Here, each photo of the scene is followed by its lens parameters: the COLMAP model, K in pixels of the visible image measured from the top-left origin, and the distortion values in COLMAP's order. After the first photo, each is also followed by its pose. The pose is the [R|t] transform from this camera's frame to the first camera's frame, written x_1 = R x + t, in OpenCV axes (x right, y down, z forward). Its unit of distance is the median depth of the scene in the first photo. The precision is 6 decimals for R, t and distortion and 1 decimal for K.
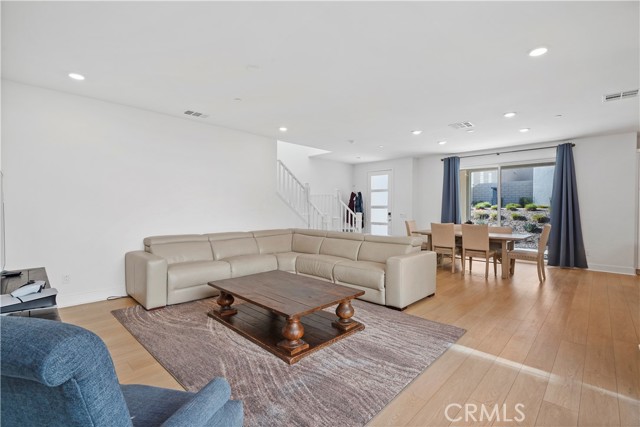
lens RADIAL K [[290.7, 0, 318.2], [0, 290.7, 213.4], [0, 0, 1]] dist [-0.012179, 0.000057]
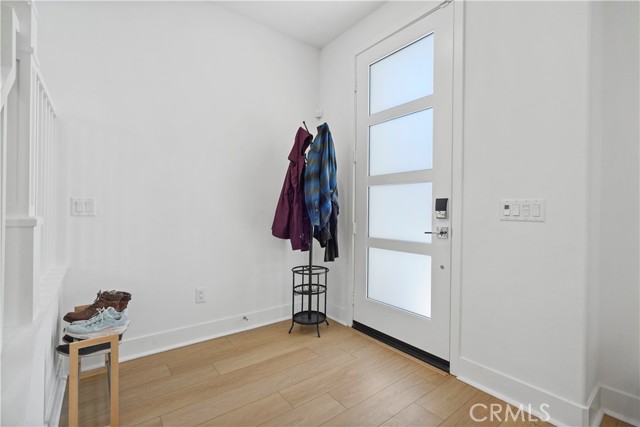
lens RADIAL K [[290.7, 0, 322.0], [0, 290.7, 211.1], [0, 0, 1]] dist [-0.012179, 0.000057]
pose [[0.987758, 0.004211, -0.155936, 0.210399], [-0.006009, 0.999921, -0.011061, 0.010877], [0.155877, 0.011863, 0.987705, 0.848574]]
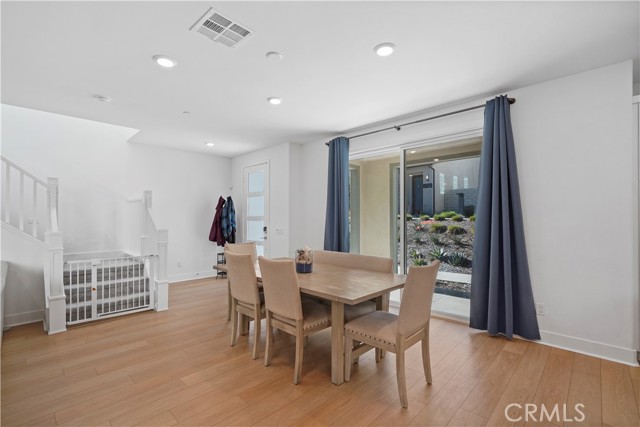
lens RADIAL K [[290.7, 0, 319.9], [0, 290.7, 218.2], [0, 0, 1]] dist [-0.012179, 0.000057]
pose [[0.999957, -0.002996, 0.008793, 0.401531], [0.003167, 0.999804, -0.019555, -0.009803], [-0.008733, 0.019582, 0.999770, 0.364363]]
